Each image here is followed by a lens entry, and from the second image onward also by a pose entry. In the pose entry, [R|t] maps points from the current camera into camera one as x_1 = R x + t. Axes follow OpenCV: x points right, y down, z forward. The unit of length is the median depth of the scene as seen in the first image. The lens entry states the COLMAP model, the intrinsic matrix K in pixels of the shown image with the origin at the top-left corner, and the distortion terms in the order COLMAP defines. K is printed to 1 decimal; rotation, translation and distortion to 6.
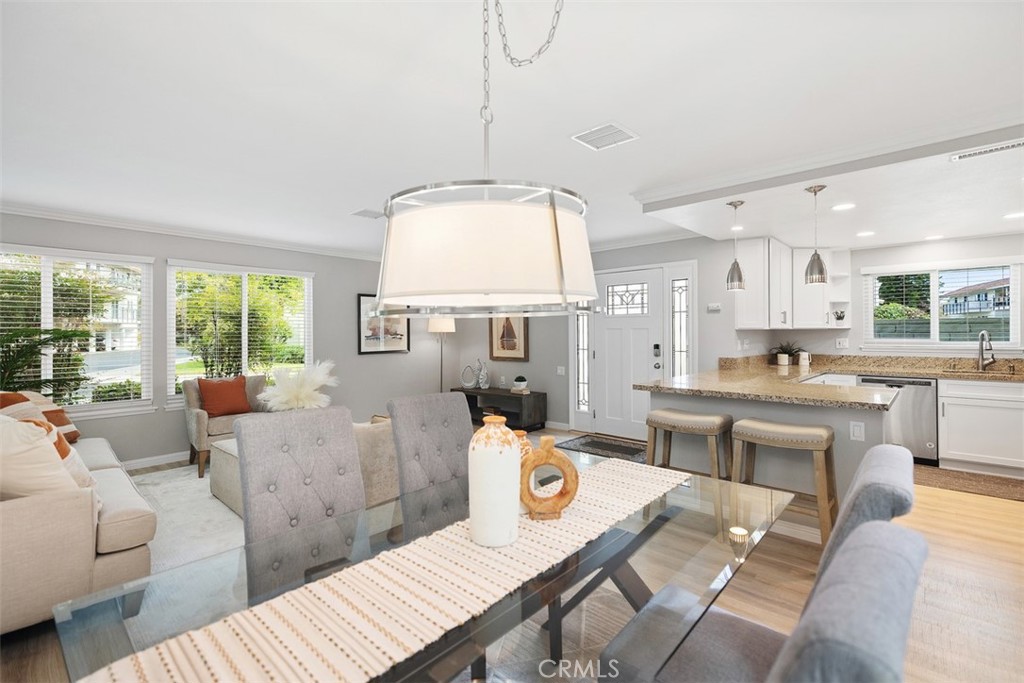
lens RADIAL K [[463.7, 0, 510.6], [0, 463.7, 335.3], [0, 0, 1]] dist [0.000028, -0.000261]
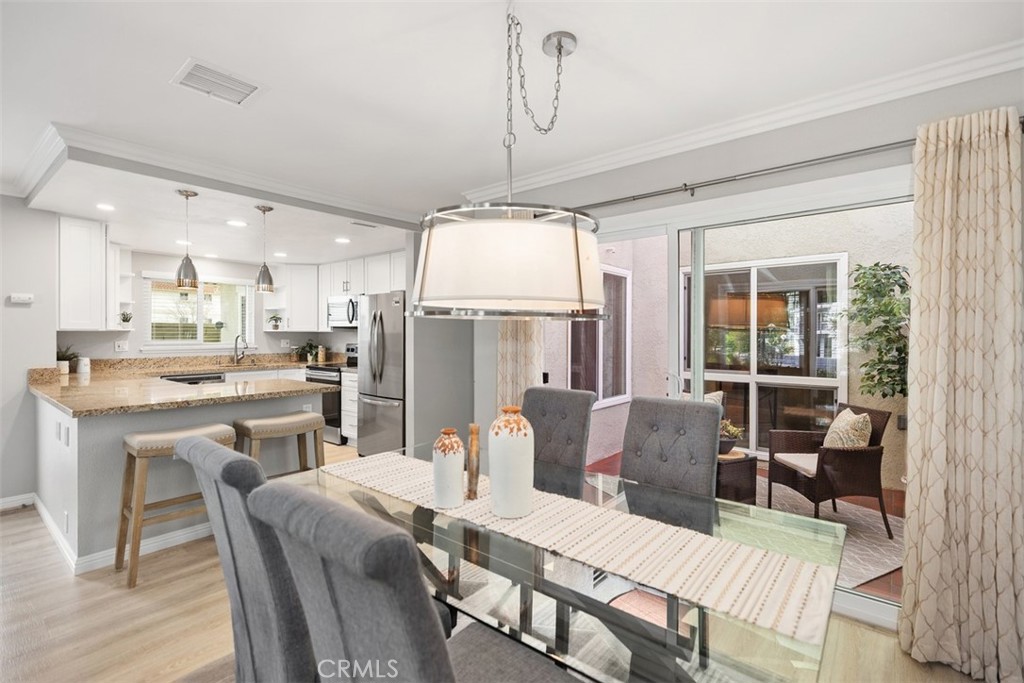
lens RADIAL K [[463.7, 0, 510.6], [0, 463.7, 335.3], [0, 0, 1]] dist [0.000028, -0.000261]
pose [[-0.051013, 0.002097, 0.998696, -0.307768], [0.003824, 0.999991, -0.001905, 0.000057], [-0.998691, 0.003722, -0.051021, 0.274455]]
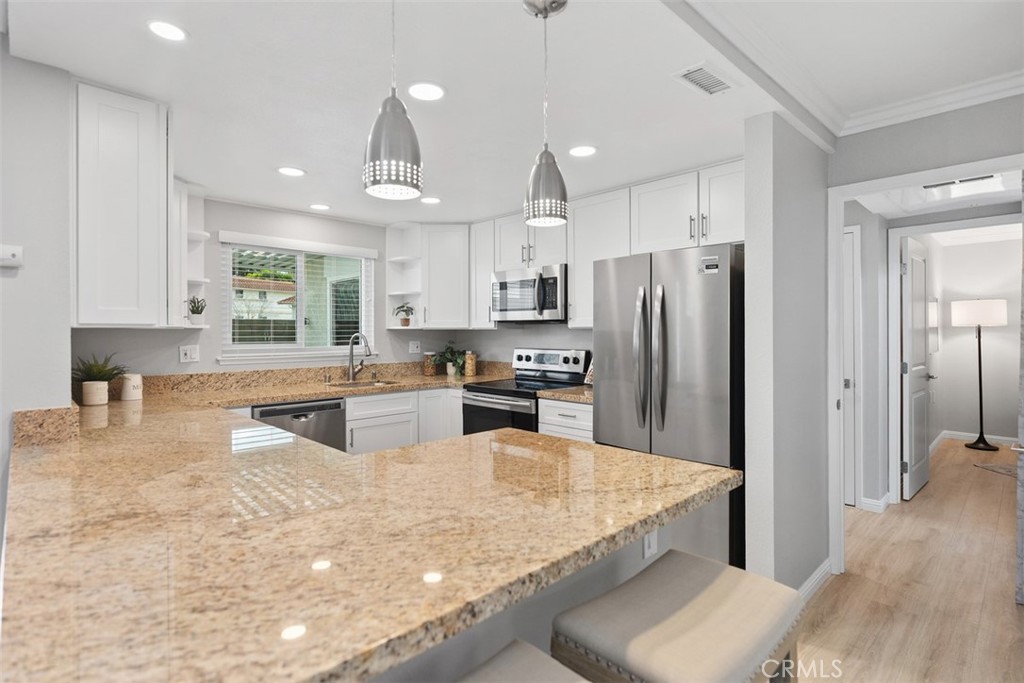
lens RADIAL K [[515.8, 0, 511.8], [0, 515.8, 331.7], [0, 0, 1]] dist [-0.002545, -0.000109]
pose [[0.074577, 0.005774, 0.997199, 0.108837], [0.007150, 0.999954, -0.006325, -0.003543], [-0.997190, 0.007601, 0.074532, 0.603563]]
